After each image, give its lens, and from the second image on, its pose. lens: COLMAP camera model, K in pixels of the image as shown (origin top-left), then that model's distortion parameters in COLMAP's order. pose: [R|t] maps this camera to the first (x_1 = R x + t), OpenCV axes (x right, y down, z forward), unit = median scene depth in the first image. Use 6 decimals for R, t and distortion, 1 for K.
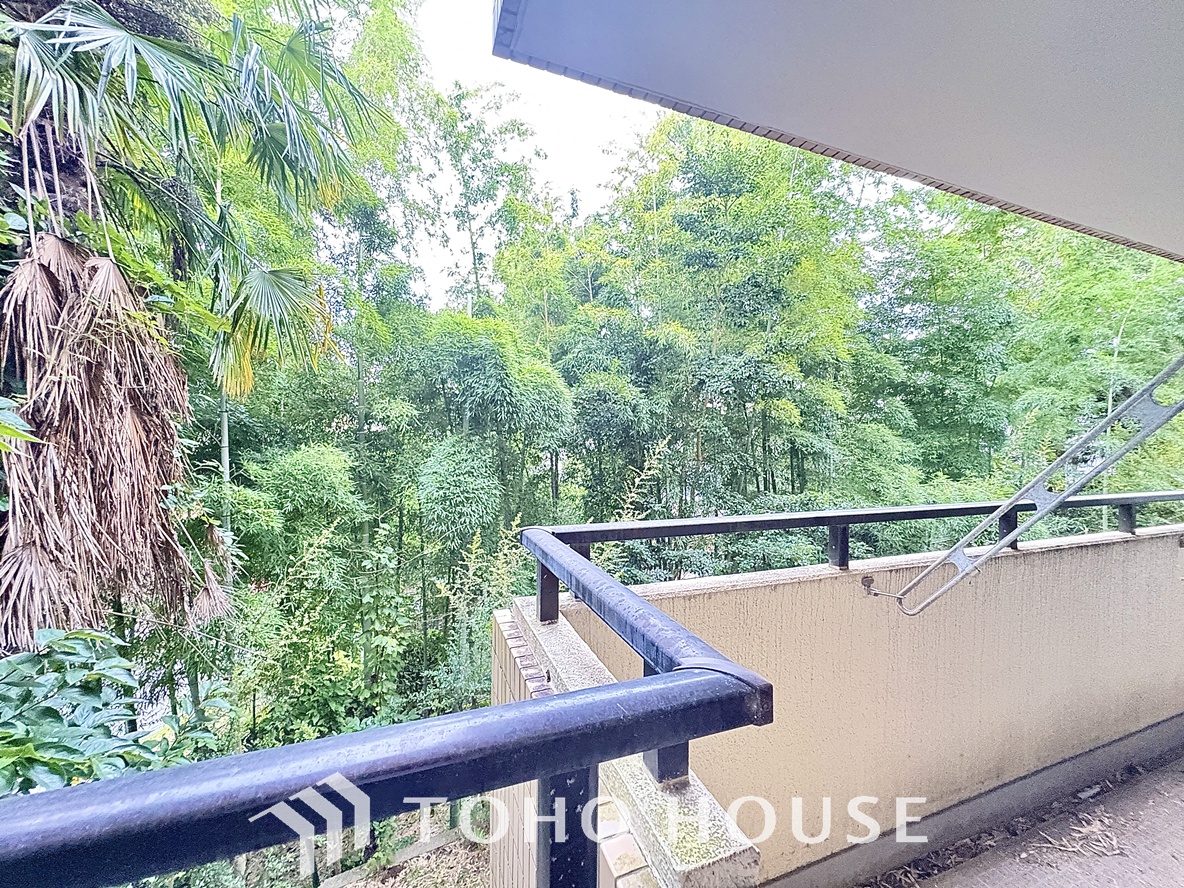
lens RADIAL K [[473.4, 0, 592.9], [0, 473.4, 442.4], [0, 0, 1]] dist [-0.000086, -0.000210]
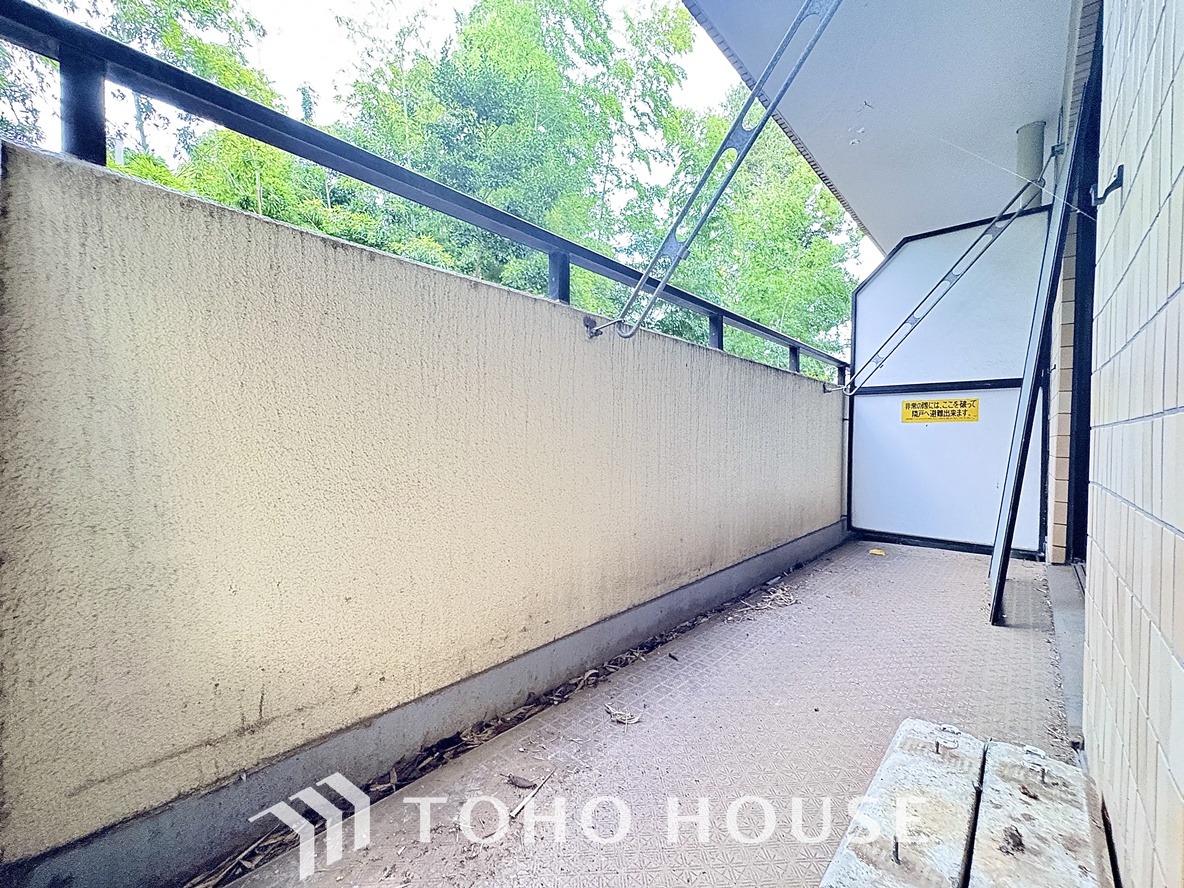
lens RADIAL K [[473.4, 0, 597.0], [0, 473.4, 447.1], [0, 0, 1]] dist [-0.000086, -0.000210]
pose [[0.893299, -0.013421, 0.449262, 0.170930], [0.009999, 0.999900, 0.009990, 0.445807], [-0.449351, -0.004432, 0.893344, 0.186246]]
